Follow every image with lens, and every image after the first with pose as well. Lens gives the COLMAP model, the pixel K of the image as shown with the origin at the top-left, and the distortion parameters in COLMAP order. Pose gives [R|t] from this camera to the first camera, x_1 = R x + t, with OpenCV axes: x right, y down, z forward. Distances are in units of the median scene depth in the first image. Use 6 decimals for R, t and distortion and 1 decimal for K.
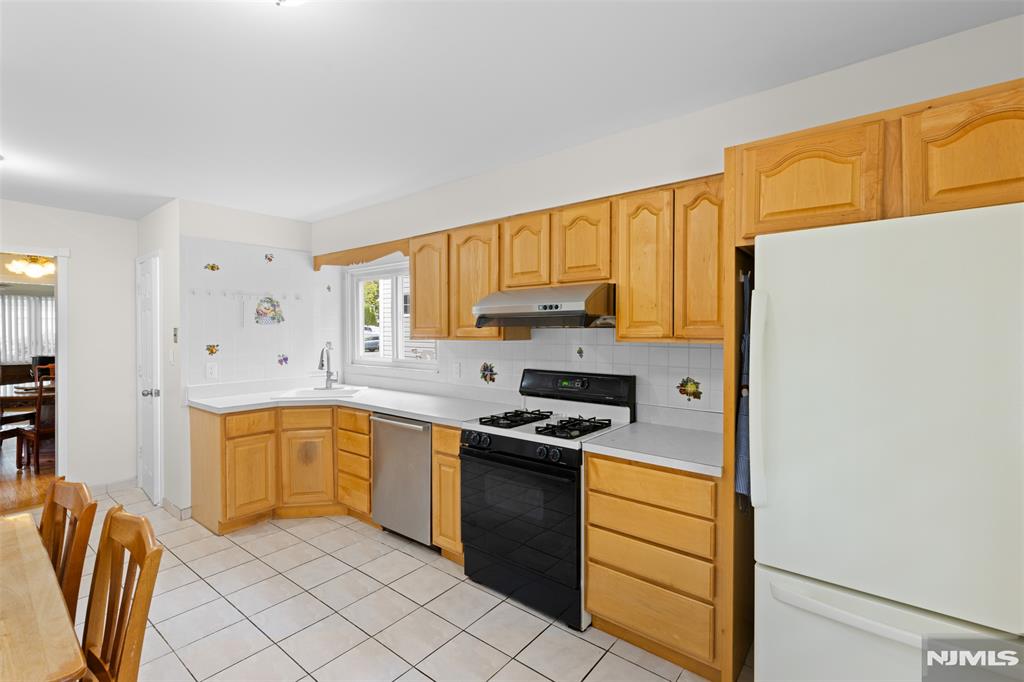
lens RADIAL K [[455.9, 0, 512.2], [0, 455.9, 335.4], [0, 0, 1]] dist [0.010940, -0.008381]
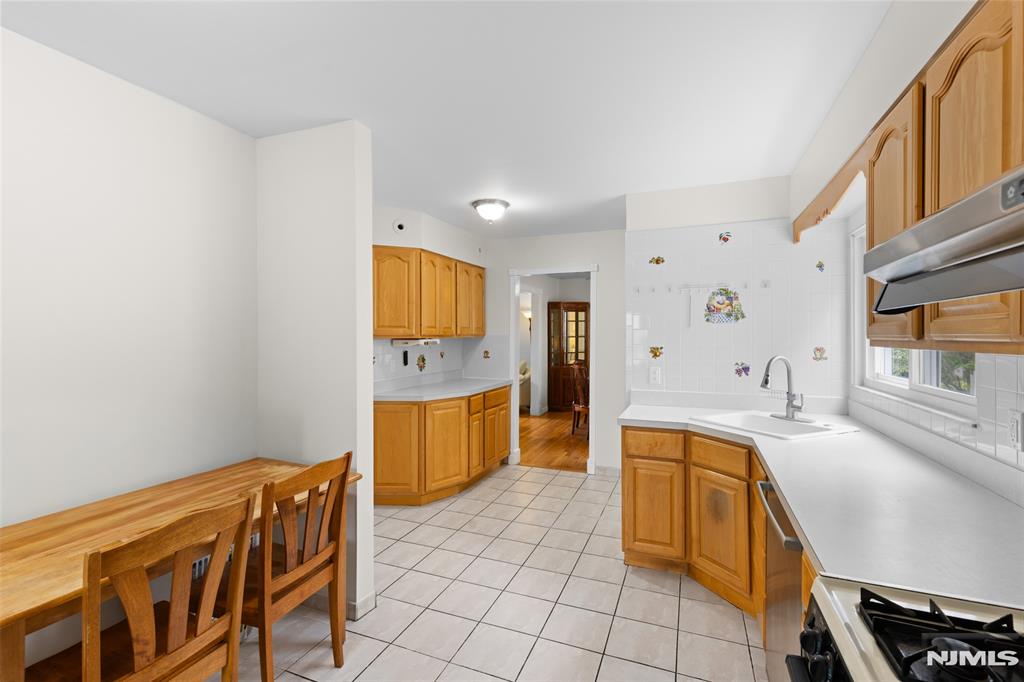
lens RADIAL K [[455.9, 0, 512.2], [0, 455.9, 335.4], [0, 0, 1]] dist [0.010940, -0.008381]
pose [[0.287966, 0.001827, -0.957639, 0.140726], [-0.009694, 0.999953, -0.001008, 0.001886], [0.957591, 0.009574, 0.287970, 0.545299]]
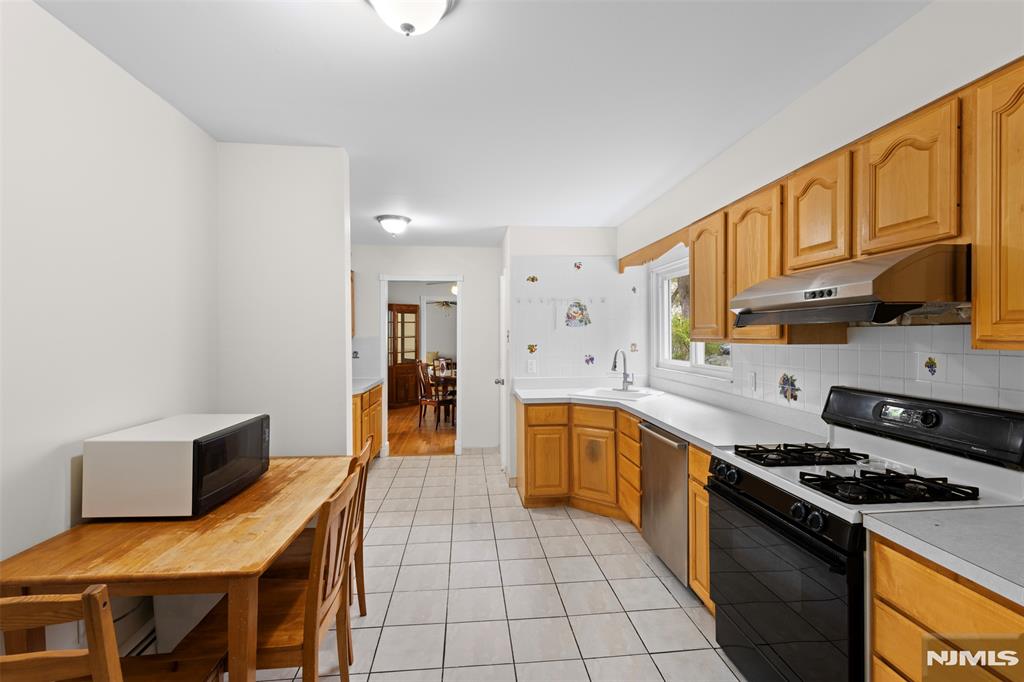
lens RADIAL K [[455.9, 0, 512.2], [0, 455.9, 335.4], [0, 0, 1]] dist [0.010940, -0.008381]
pose [[0.696010, -0.000492, -0.718032, 0.179704], [-0.002742, 0.999991, -0.003344, 0.000723], [0.718027, 0.004297, 0.696002, 0.164454]]
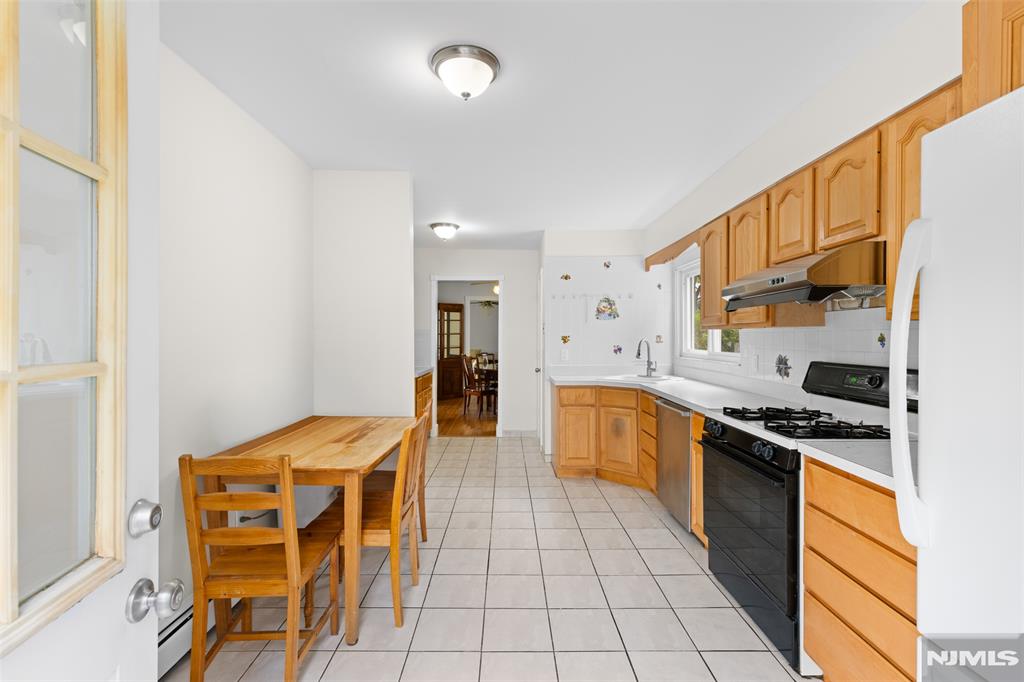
lens RADIAL K [[455.9, 0, 512.2], [0, 455.9, 335.4], [0, 0, 1]] dist [0.010940, -0.008381]
pose [[0.628594, -0.002252, -0.777730, 0.317432], [-0.007322, 0.999934, -0.008813, 0.037097], [0.777699, 0.011234, 0.628537, 0.058618]]
